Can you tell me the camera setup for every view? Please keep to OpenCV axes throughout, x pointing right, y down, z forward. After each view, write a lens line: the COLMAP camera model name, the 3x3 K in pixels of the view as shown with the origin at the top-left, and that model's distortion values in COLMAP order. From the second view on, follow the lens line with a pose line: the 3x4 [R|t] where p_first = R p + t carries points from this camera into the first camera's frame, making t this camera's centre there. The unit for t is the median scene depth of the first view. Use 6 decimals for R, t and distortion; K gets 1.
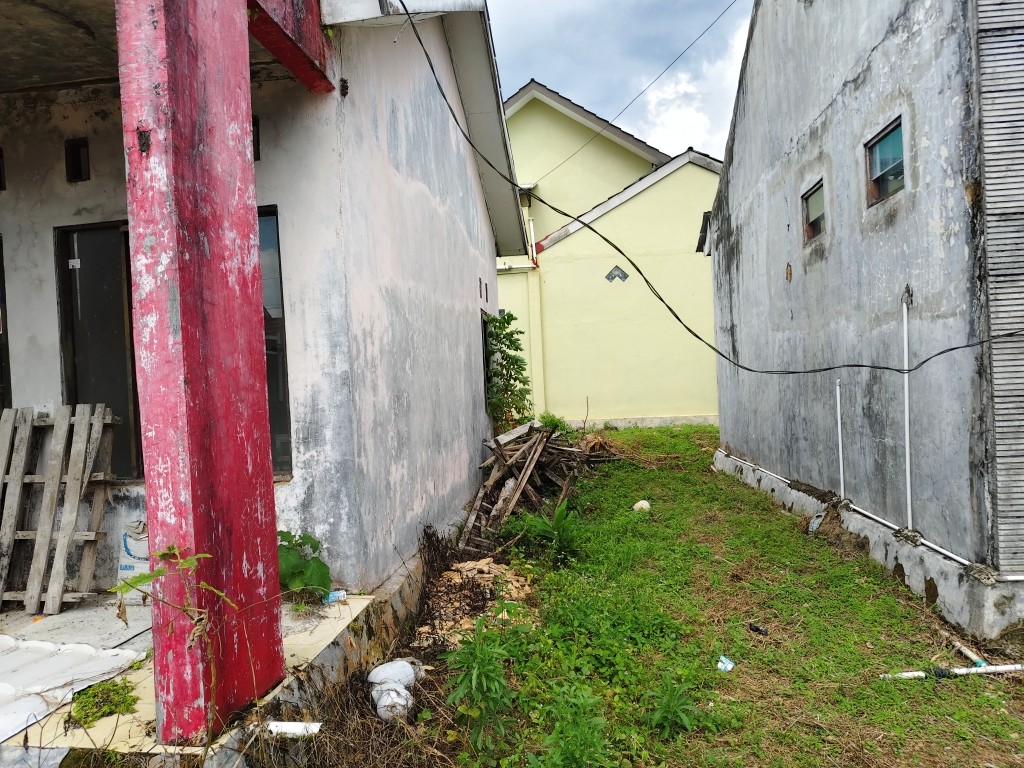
lens RADIAL K [[706.2, 0, 509.2], [0, 706.2, 394.7], [0, 0, 1]] dist [0.003073, 0.001257]
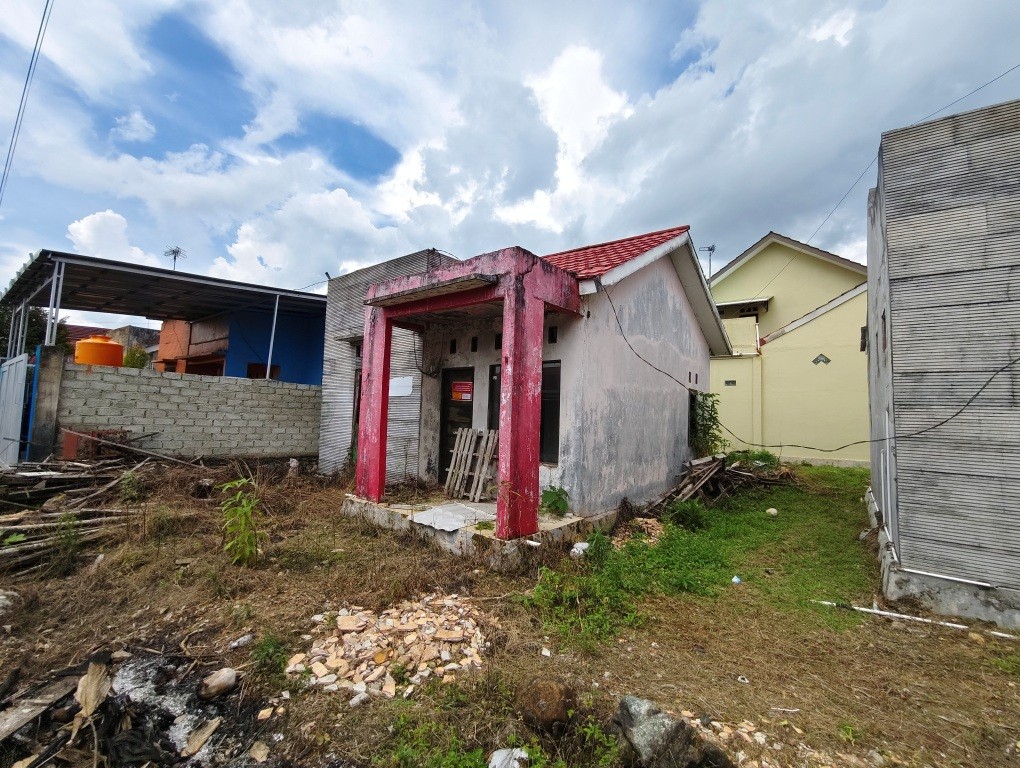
lens RADIAL K [[455.5, 0, 510.0], [0, 455.5, 384.0], [0, 0, 1]] dist [-0.082227, 0.055177]
pose [[0.852748, 0.037848, -0.520950, 0.386213], [-0.079965, 0.995074, -0.058601, -0.066973], [0.516165, 0.091630, 0.851573, -0.510656]]
